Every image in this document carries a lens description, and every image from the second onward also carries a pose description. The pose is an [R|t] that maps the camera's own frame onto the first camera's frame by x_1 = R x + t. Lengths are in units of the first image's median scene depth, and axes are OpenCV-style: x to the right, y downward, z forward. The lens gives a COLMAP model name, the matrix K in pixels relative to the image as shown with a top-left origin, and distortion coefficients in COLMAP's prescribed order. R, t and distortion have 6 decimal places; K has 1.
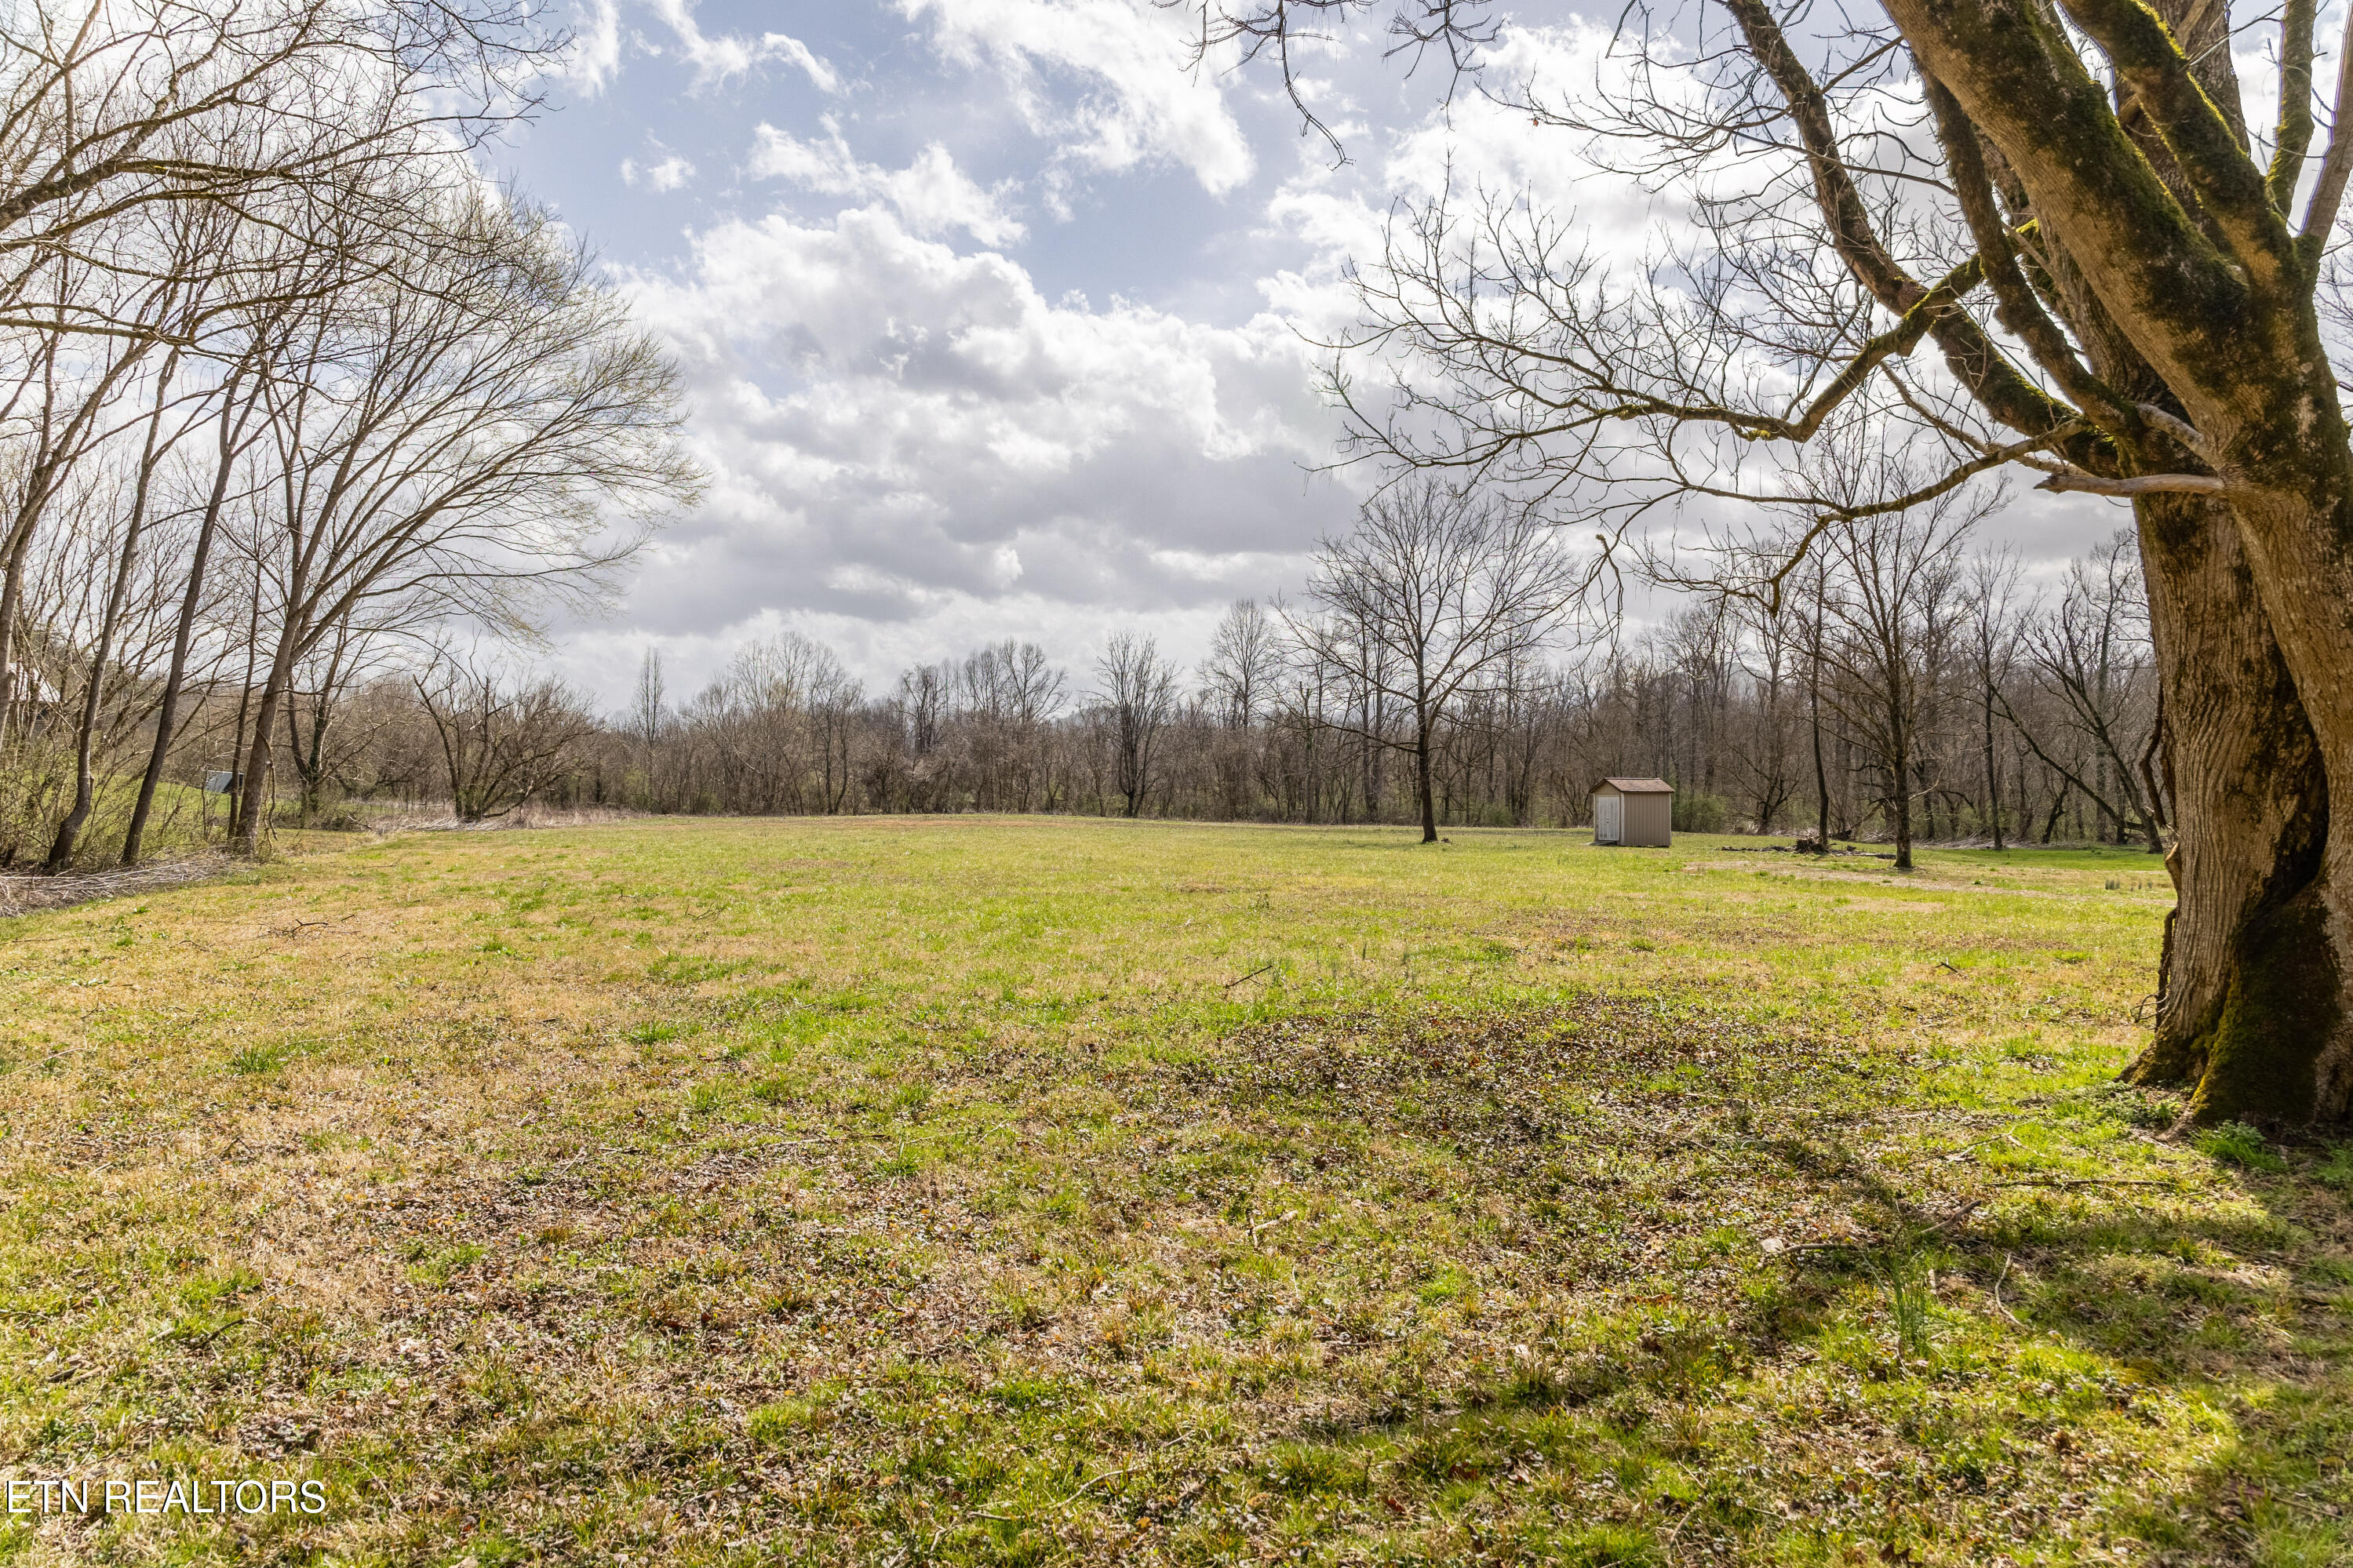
lens RADIAL K [[1542.9, 0, 1170.1], [0, 1542.9, 801.4], [0, 0, 1]] dist [0.006953, 0.006446]
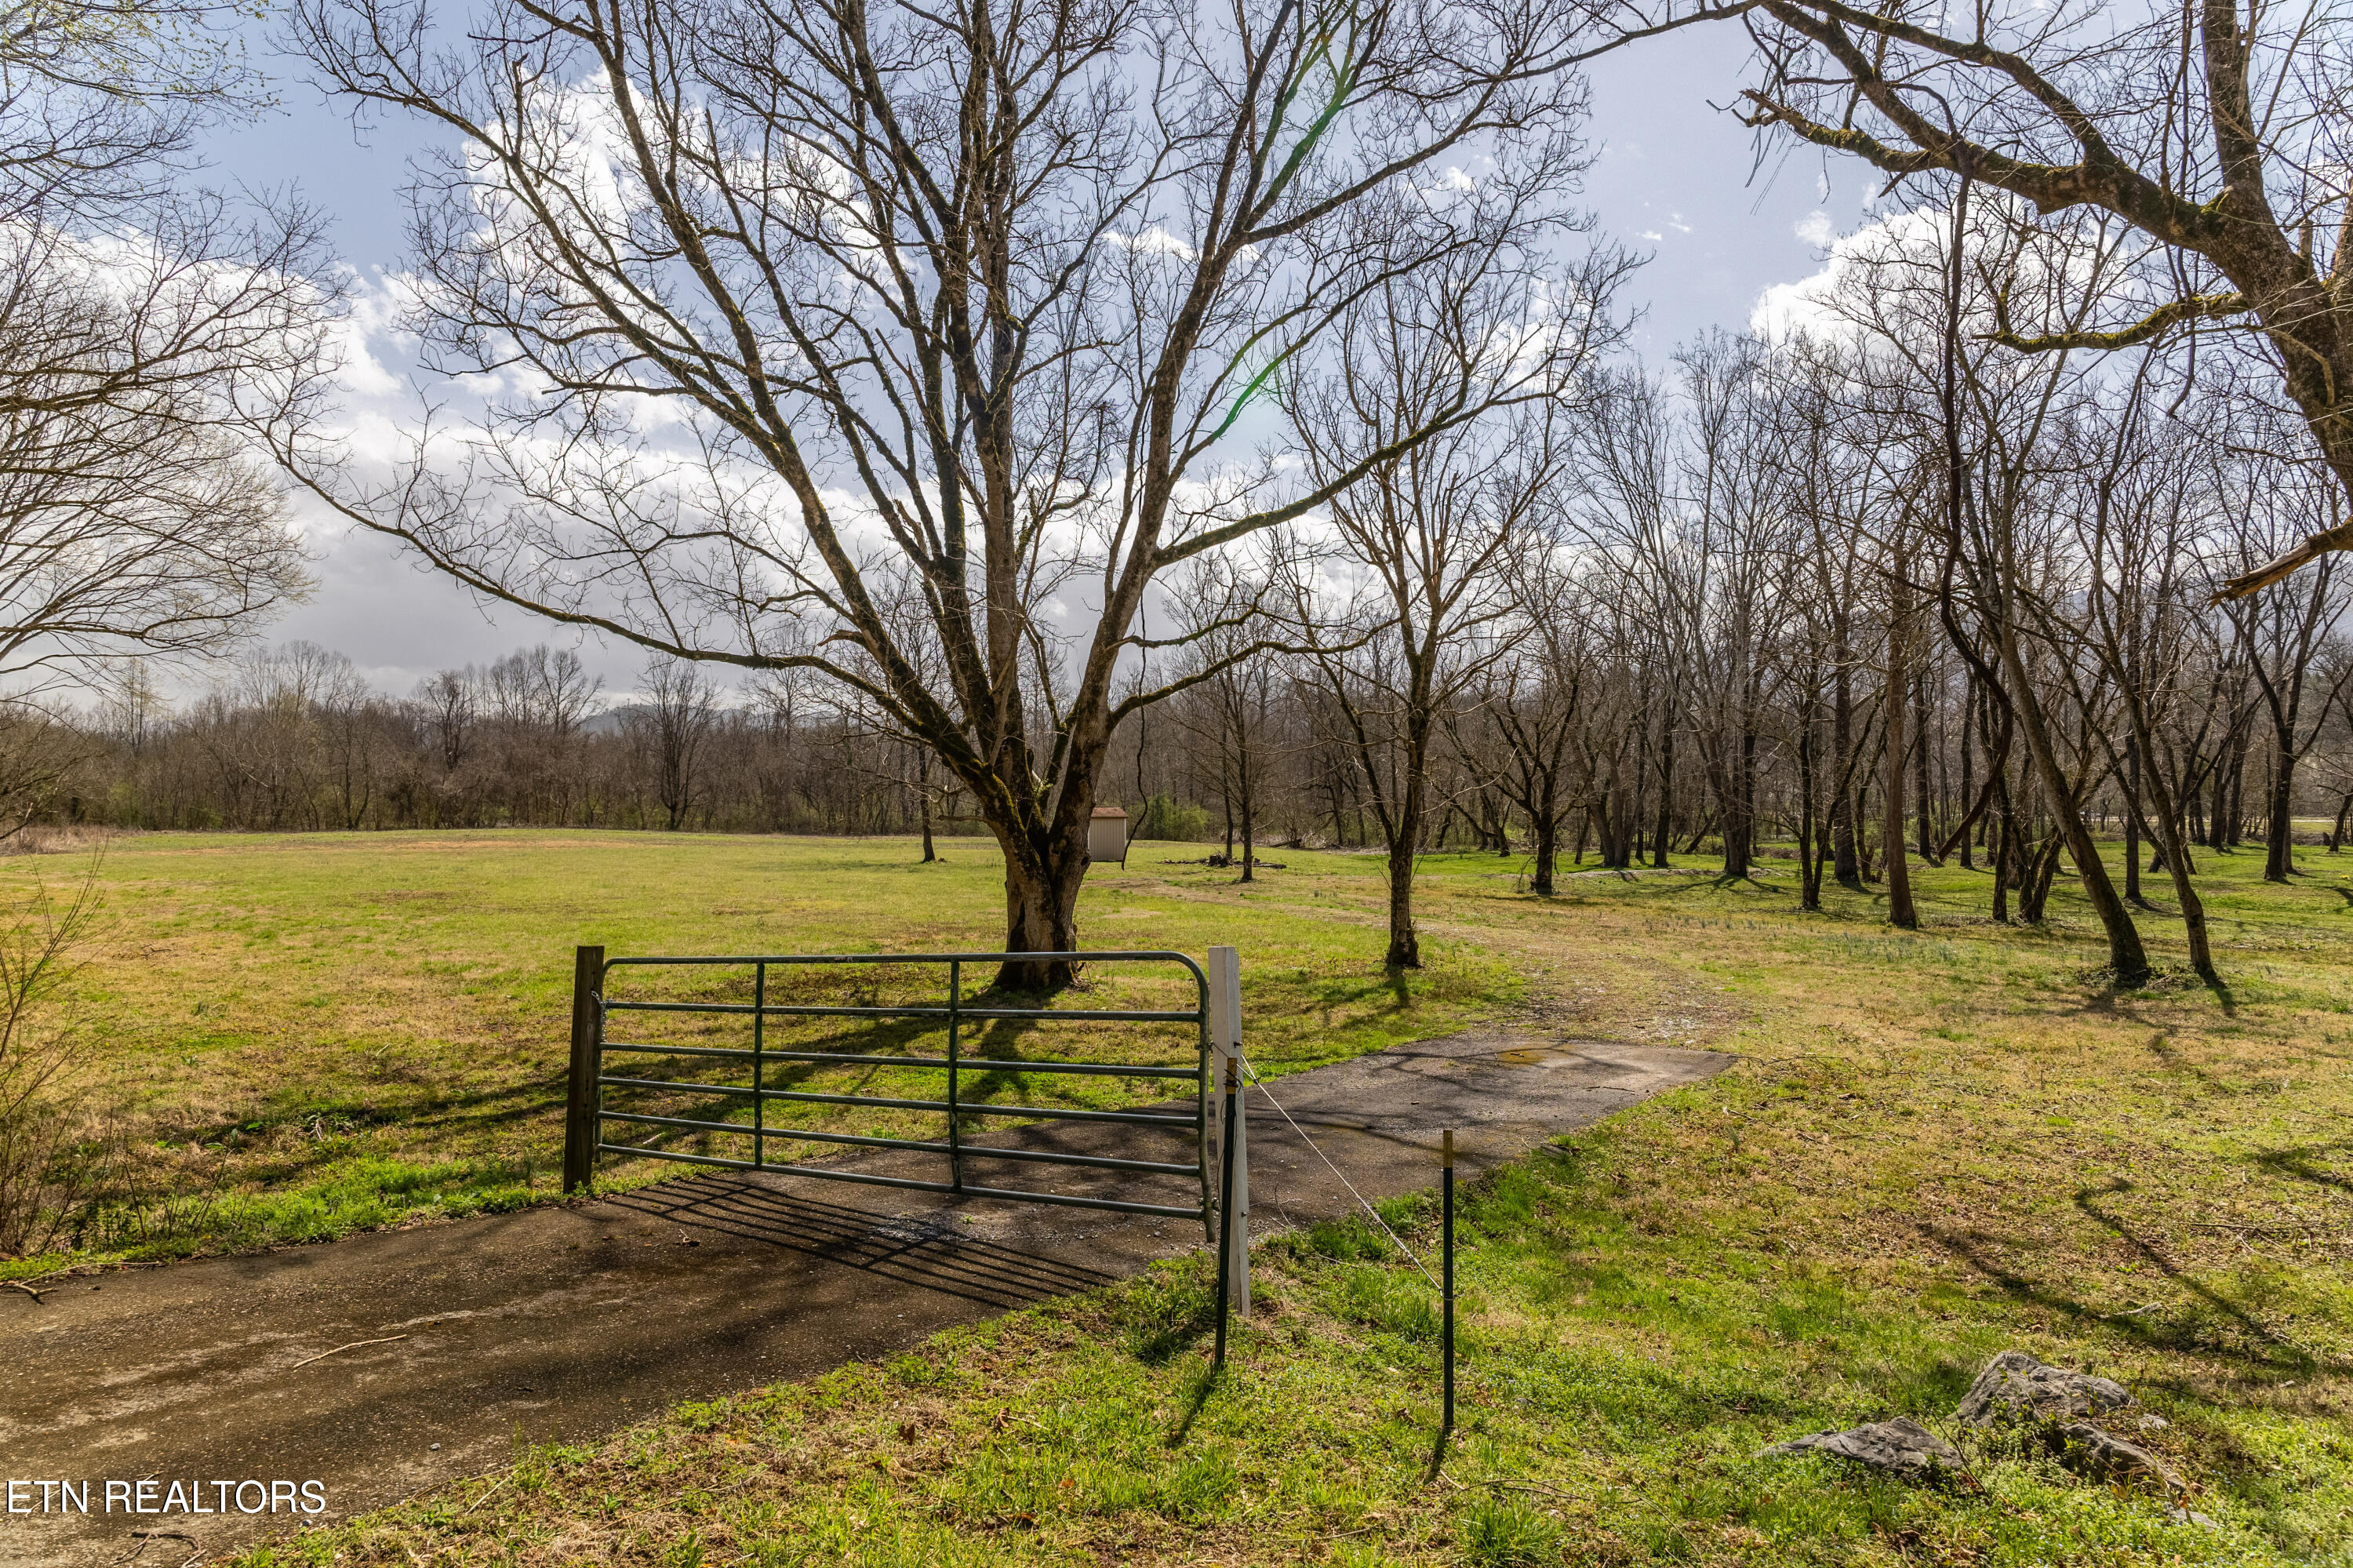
lens RADIAL K [[1543.2, 0, 1166.9], [0, 1543.2, 779.7], [0, 0, 1]] dist [0.006953, 0.006446]
pose [[0.959627, 0.002209, 0.281266, 0.001464], [0.002037, 0.999888, -0.014802, -0.007739], [-0.281267, 0.014777, 0.959516, -0.090115]]
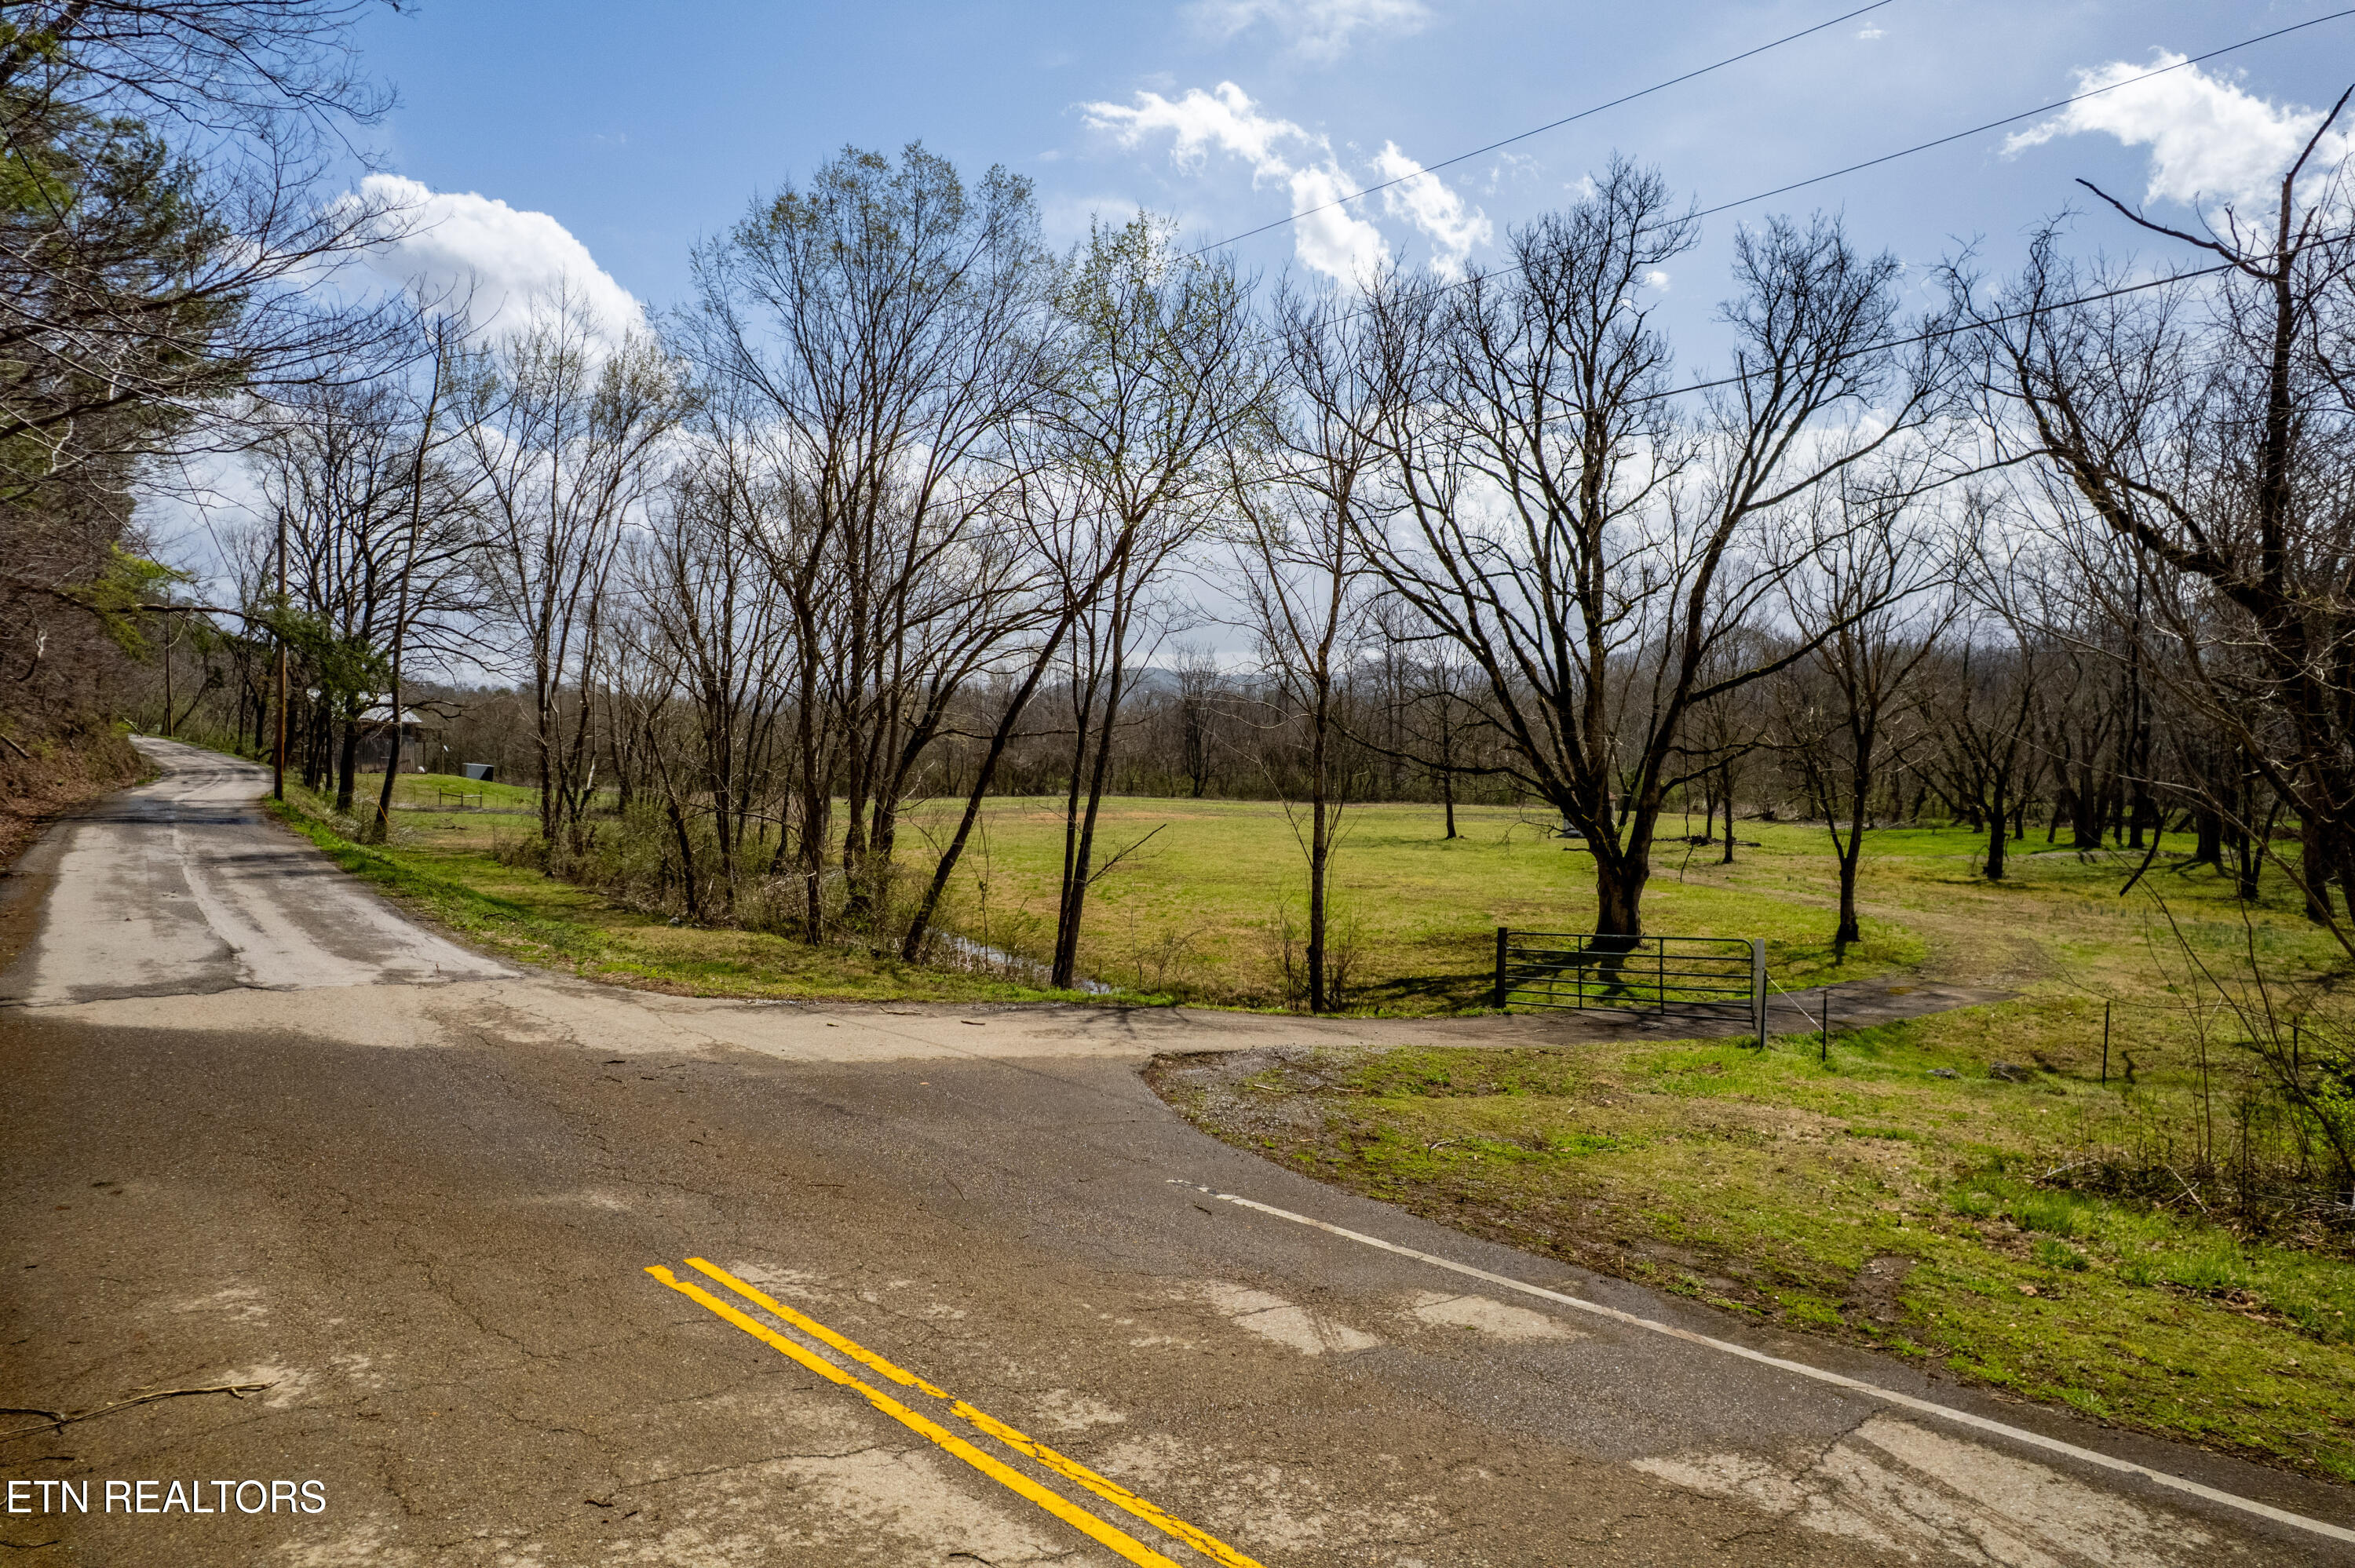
lens RADIAL K [[1516.4, 0, 1194.5], [0, 1516.4, 788.3], [0, 0, 1]] dist [-0.022954, 0.003929]
pose [[0.999962, -0.001813, 0.008491, -0.036233], [0.001647, 0.999808, 0.019527, -0.019729], [-0.008525, -0.019513, 0.999773, -0.182712]]
